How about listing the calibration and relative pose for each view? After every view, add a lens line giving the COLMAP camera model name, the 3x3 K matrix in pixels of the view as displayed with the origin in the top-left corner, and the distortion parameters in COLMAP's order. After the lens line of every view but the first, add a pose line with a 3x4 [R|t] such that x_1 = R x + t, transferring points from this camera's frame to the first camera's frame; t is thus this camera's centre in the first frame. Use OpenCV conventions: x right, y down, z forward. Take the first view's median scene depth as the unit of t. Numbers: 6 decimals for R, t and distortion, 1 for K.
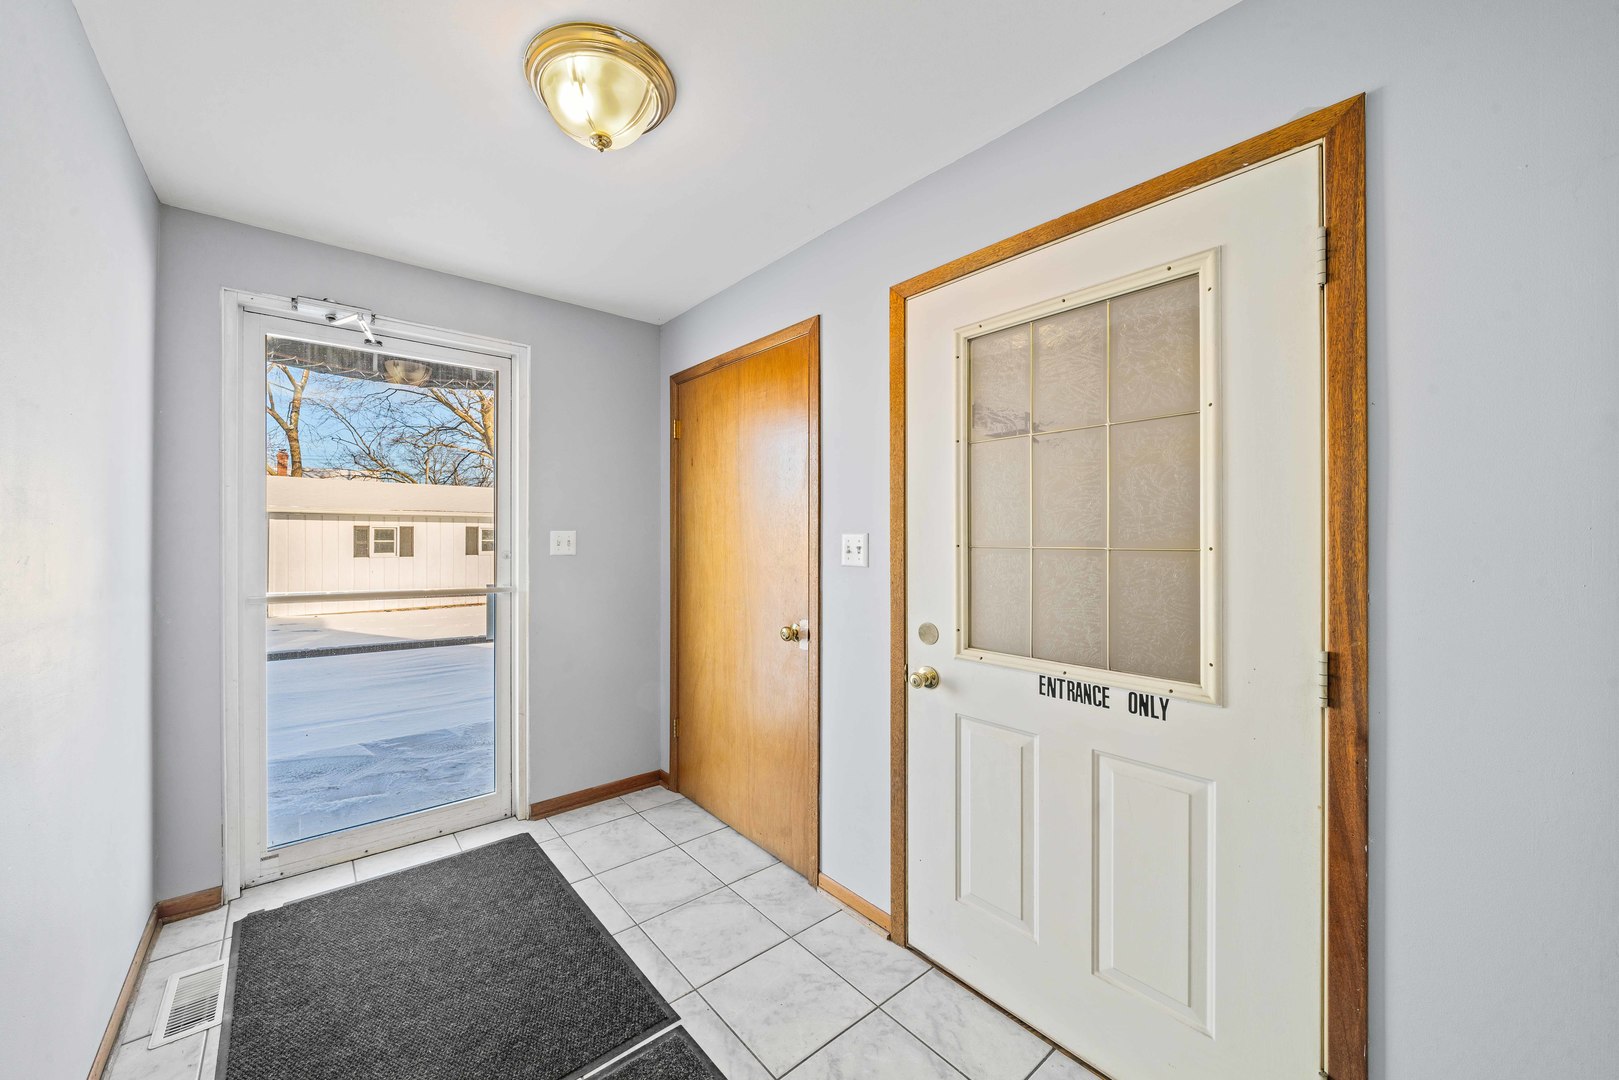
lens RADIAL K [[608.6, 0, 821.7], [0, 608.6, 540.5], [0, 0, 1]] dist [0.002033, 0.000021]
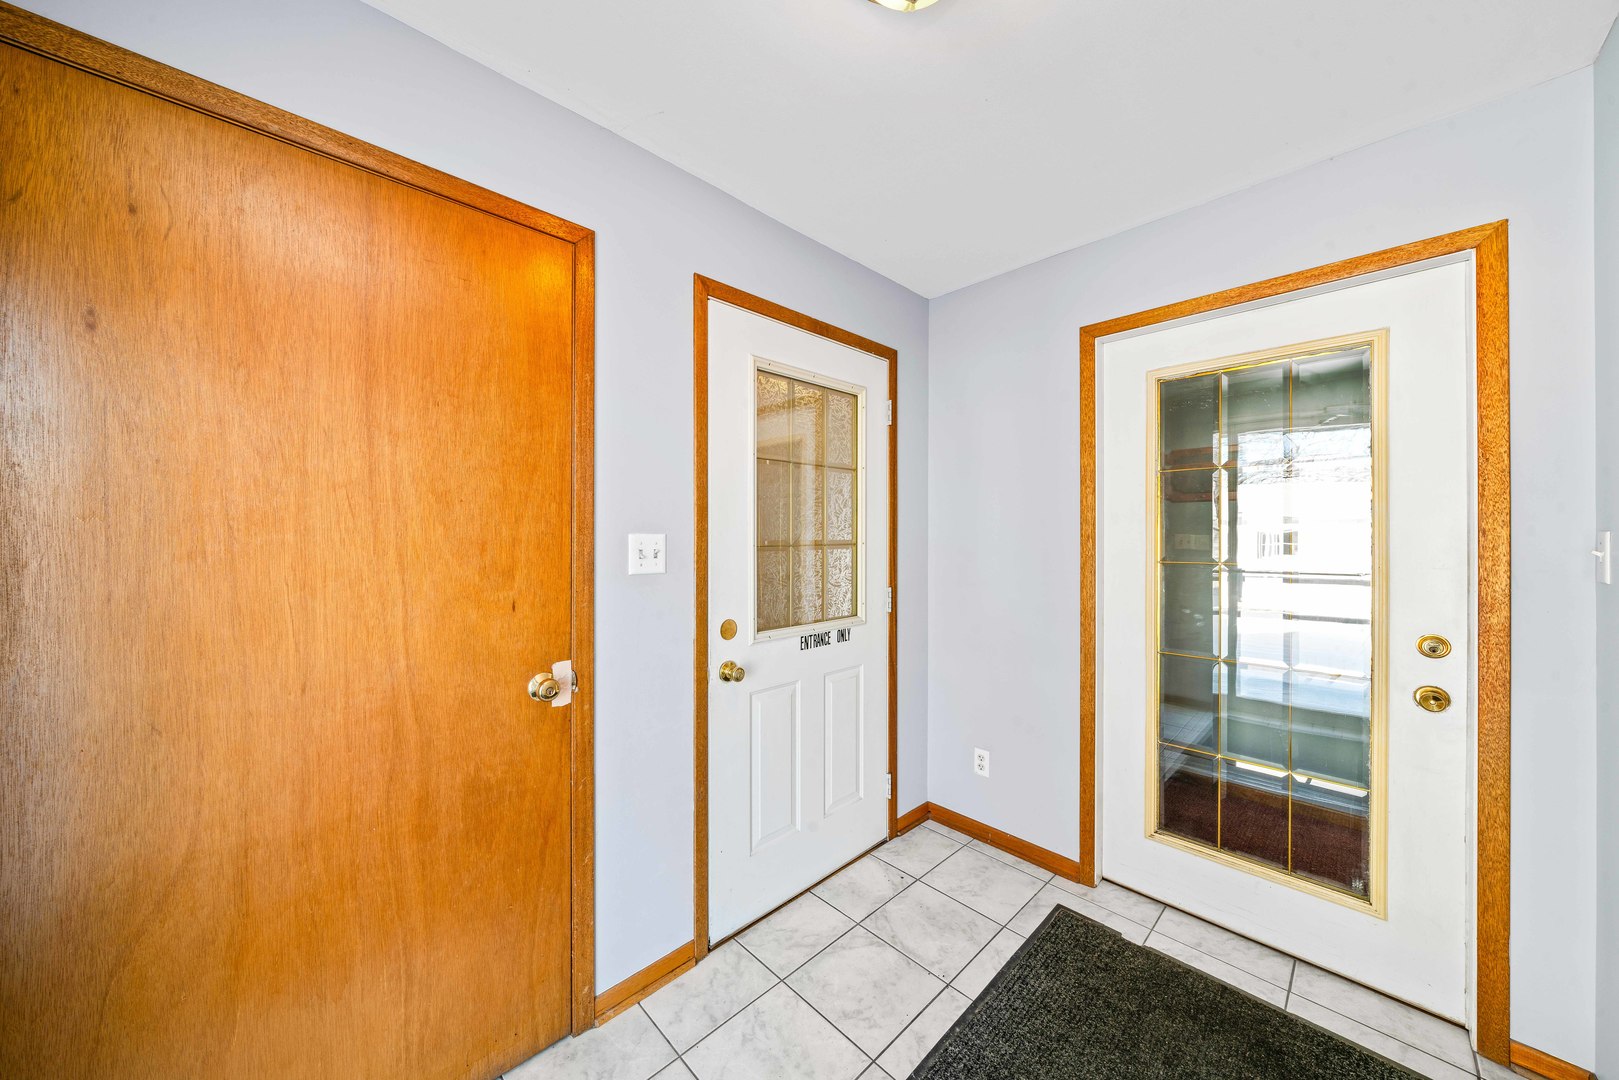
lens RADIAL K [[556.2, 0, 822.9], [0, 556.2, 532.7], [0, 0, 1]] dist [-0.005581, 0.000494]
pose [[-0.065243, -0.002297, 0.997867, -0.818208], [0.000976, 0.999997, 0.002366, -0.016717], [-0.997869, 0.001128, -0.065241, 0.927160]]
